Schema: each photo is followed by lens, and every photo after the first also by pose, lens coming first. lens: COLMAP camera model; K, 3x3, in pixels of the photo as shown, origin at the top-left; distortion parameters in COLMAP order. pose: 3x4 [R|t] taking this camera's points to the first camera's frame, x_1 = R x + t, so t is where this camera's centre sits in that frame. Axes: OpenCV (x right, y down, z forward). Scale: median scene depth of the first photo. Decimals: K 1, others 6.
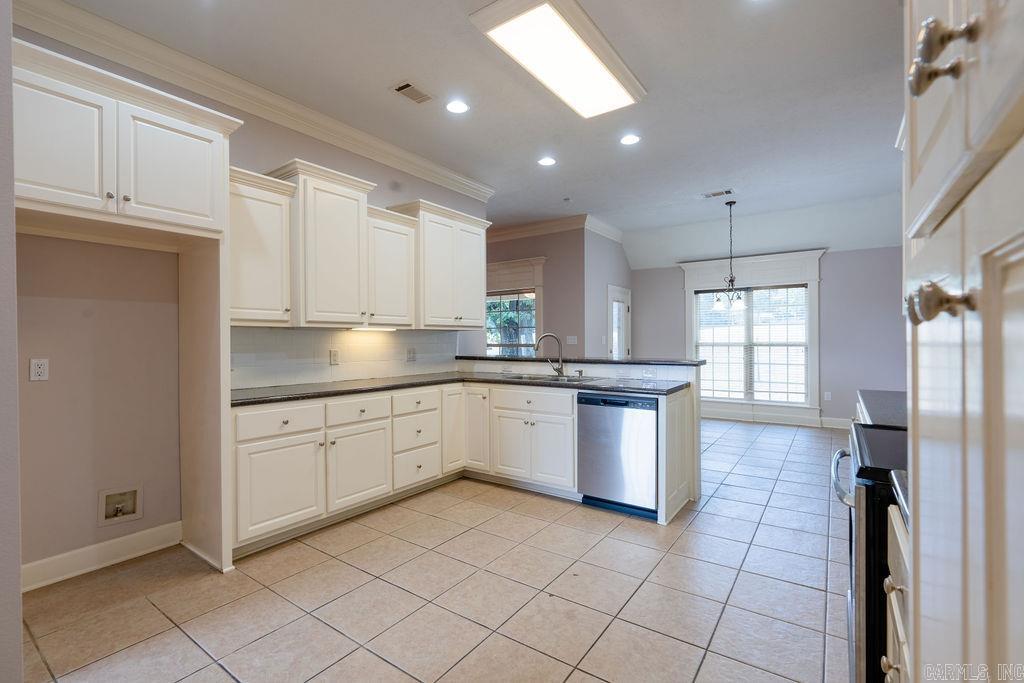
lens RADIAL K [[462.9, 0, 512.0], [0, 462.9, 341.5], [0, 0, 1]] dist [-0.001551, 0.000579]
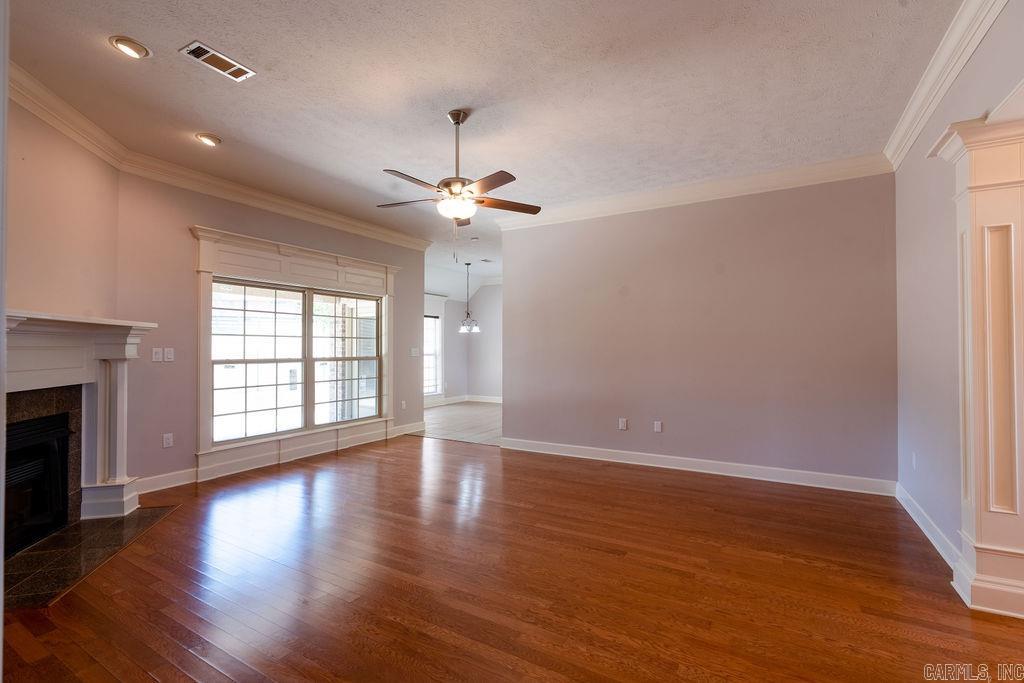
lens RADIAL K [[462.9, 0, 512.0], [0, 462.9, 341.5], [0, 0, 1]] dist [-0.001551, 0.000579]
pose [[-0.089729, 0.016311, 0.995833, -1.542300], [0.001184, 0.999867, -0.016270, -0.018223], [-0.995966, -0.000281, -0.089736, 1.411090]]
